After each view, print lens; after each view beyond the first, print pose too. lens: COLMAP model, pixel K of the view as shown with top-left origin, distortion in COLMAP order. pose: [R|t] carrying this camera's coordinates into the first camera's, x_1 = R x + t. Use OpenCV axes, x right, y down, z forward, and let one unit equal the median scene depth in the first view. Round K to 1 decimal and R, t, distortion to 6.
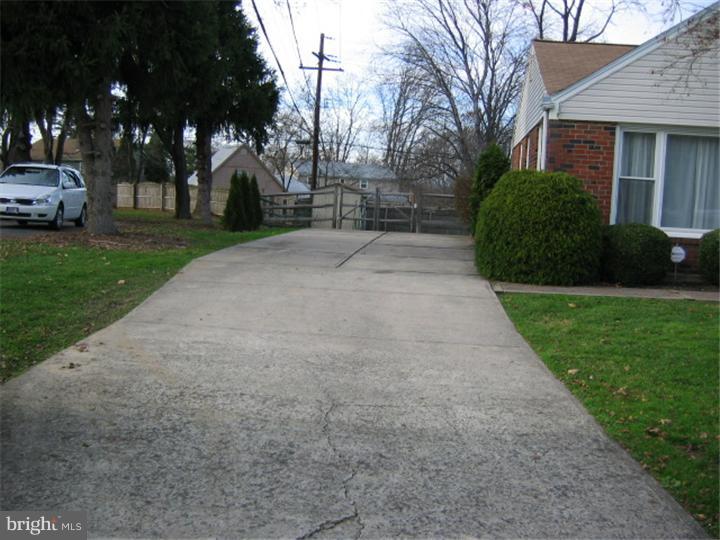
lens RADIAL K [[796.7, 0, 360.0], [0, 796.7, 270.0], [0, 0, 1]] dist [-0.140735, 0.120858]
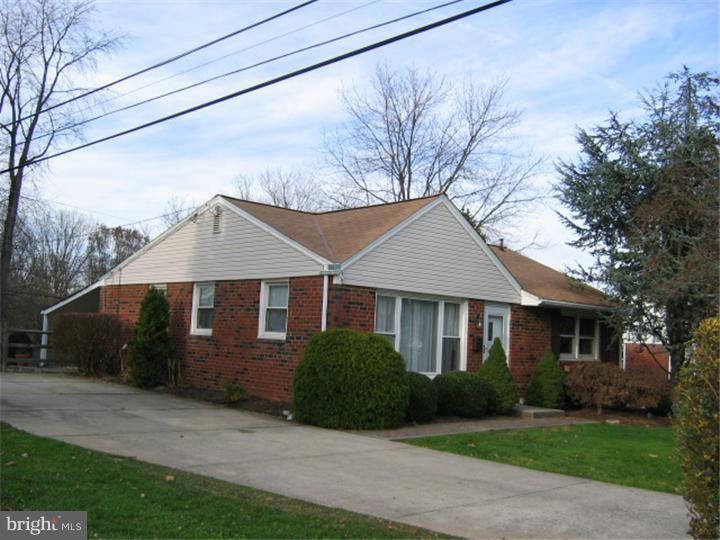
lens RADIAL K [[796.7, 0, 360.0], [0, 796.7, 270.0], [0, 0, 1]] dist [-0.140735, 0.120858]
pose [[0.653507, 0.050642, 0.755225, -0.631113], [0.052493, 0.992325, -0.111964, -0.078430], [-0.755098, 0.112813, 0.645833, 0.210989]]
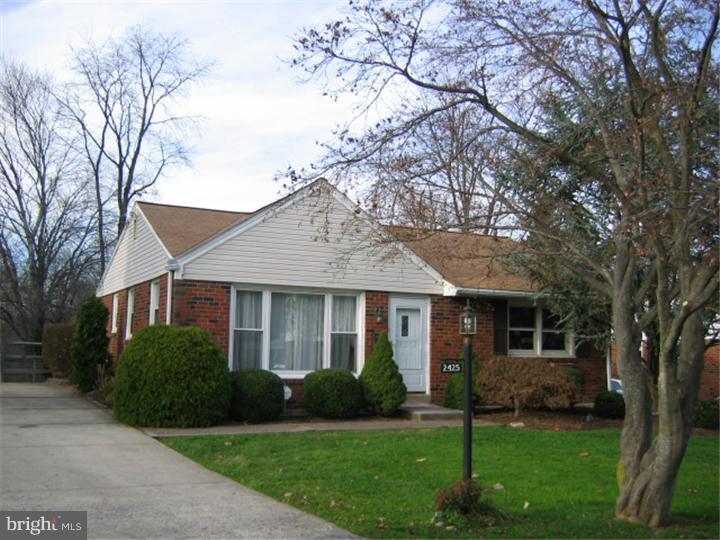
lens RADIAL K [[796.7, 0, 360.0], [0, 796.7, 270.0], [0, 0, 1]] dist [-0.140735, 0.120858]
pose [[0.834035, 0.024367, 0.551173, -0.165746], [0.070773, 0.986045, -0.150686, -0.014414], [-0.547153, 0.164686, 0.820672, -0.081501]]
